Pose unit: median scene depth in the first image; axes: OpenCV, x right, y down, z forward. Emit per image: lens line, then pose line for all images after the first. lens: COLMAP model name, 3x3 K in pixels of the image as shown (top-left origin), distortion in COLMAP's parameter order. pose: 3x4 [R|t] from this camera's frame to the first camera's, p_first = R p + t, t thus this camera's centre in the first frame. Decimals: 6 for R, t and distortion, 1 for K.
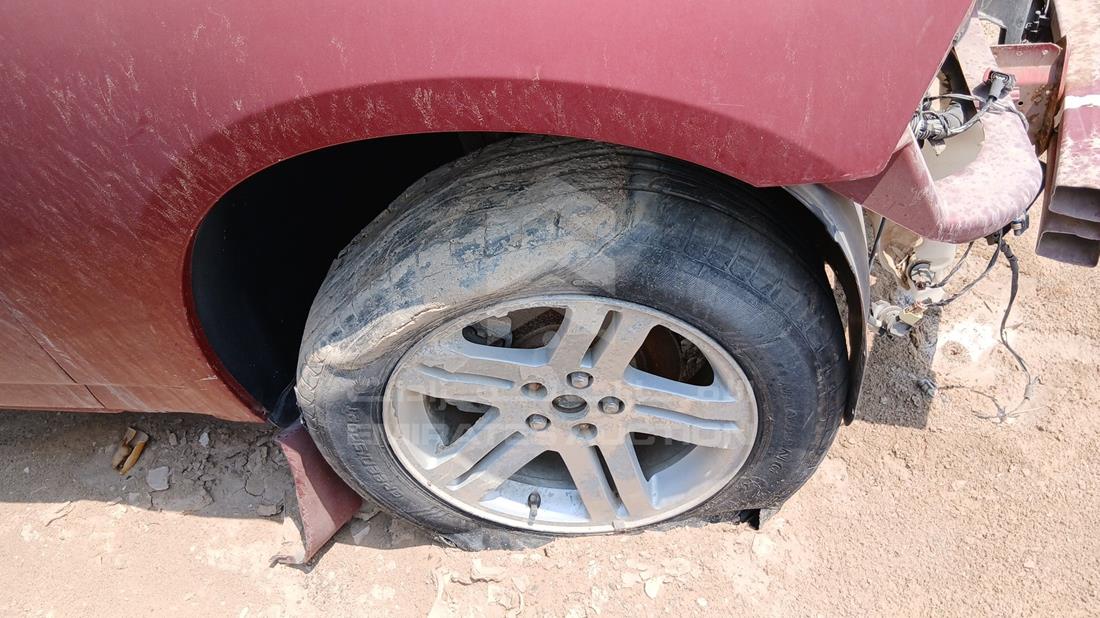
lens RADIAL K [[834.5, 0, 550.0], [0, 834.5, 309.0], [0, 0, 1]] dist [0.086159, -0.162569]
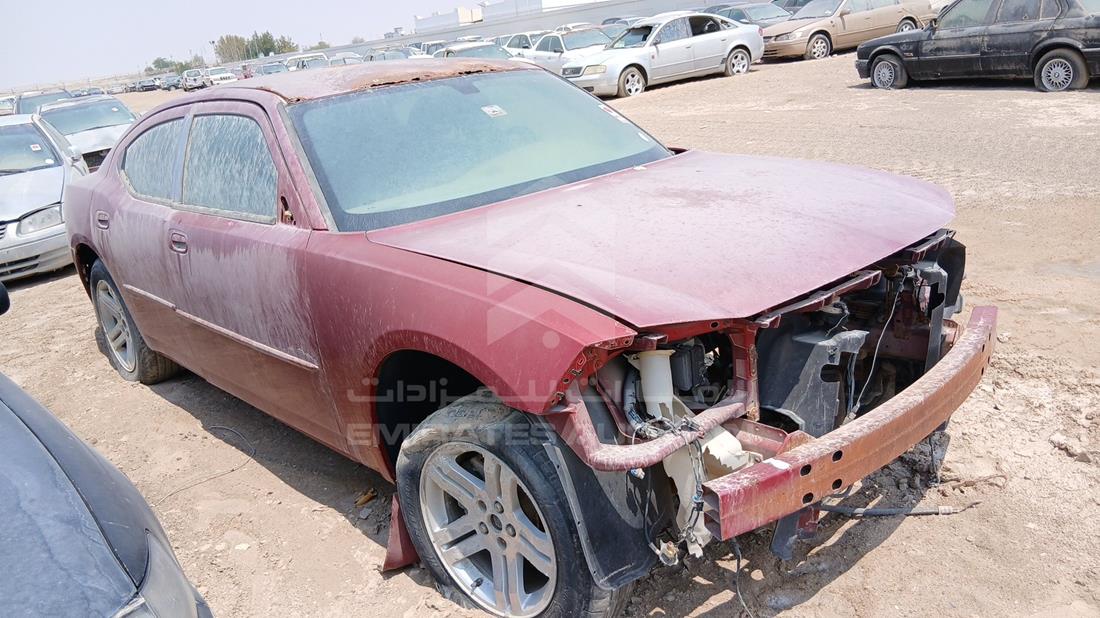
lens RADIAL K [[834.5, 0, 550.0], [0, 834.5, 309.0], [0, 0, 1]] dist [0.086159, -0.162569]
pose [[0.785653, 0.236436, -0.571705, 1.064486], [-0.437603, 0.865603, -0.243385, 0.100039], [0.437325, 0.441396, 0.783528, -0.650044]]
